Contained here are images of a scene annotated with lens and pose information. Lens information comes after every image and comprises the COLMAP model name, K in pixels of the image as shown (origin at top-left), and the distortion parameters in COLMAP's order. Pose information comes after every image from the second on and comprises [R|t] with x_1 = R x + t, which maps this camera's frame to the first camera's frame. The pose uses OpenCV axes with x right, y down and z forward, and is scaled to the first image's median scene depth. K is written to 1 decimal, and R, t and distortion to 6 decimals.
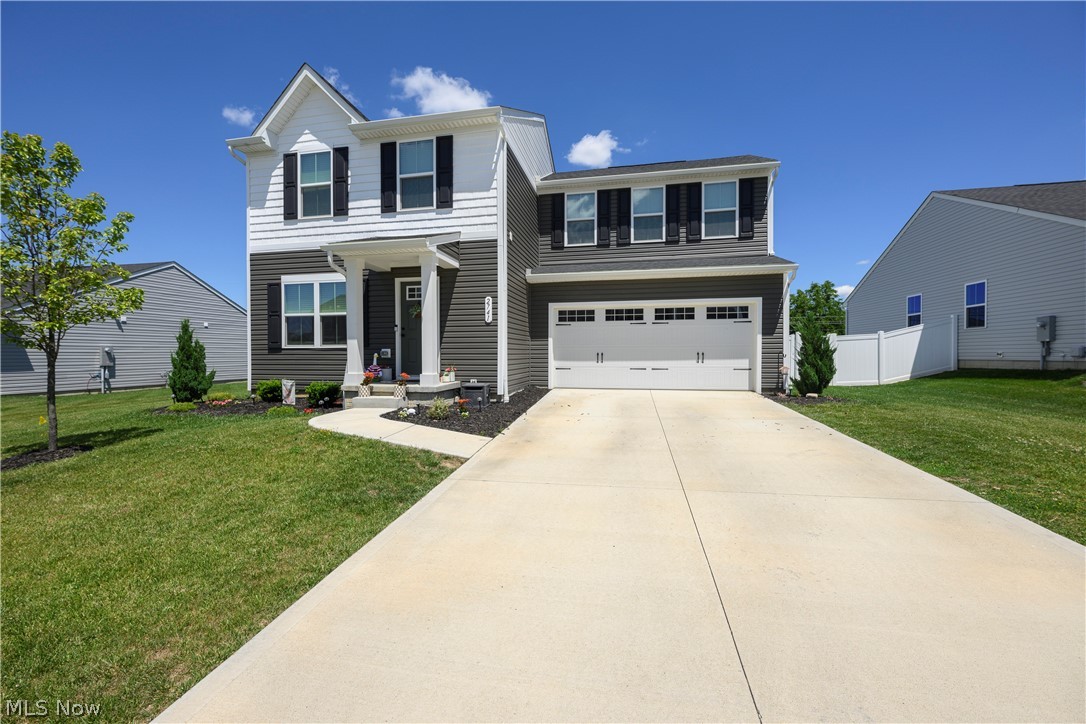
lens RADIAL K [[463.1, 0, 528.4], [0, 463.1, 361.9], [0, 0, 1]] dist [-0.000092, 0.000106]
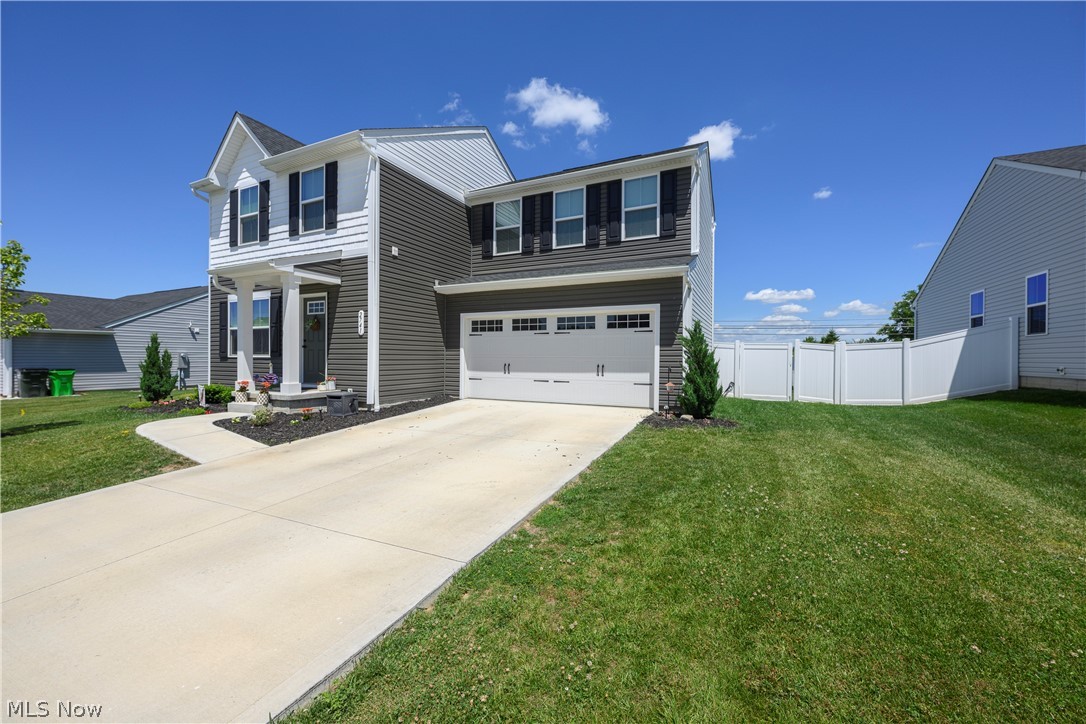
lens RADIAL K [[460.3, 0, 513.7], [0, 460.3, 363.1], [0, 0, 1]] dist [-0.000881, 0.000265]
pose [[0.964245, 0.010666, -0.264796, 0.466325], [-0.012035, 0.999921, -0.003551, -0.019105], [0.264737, 0.006611, 0.964298, 0.072402]]
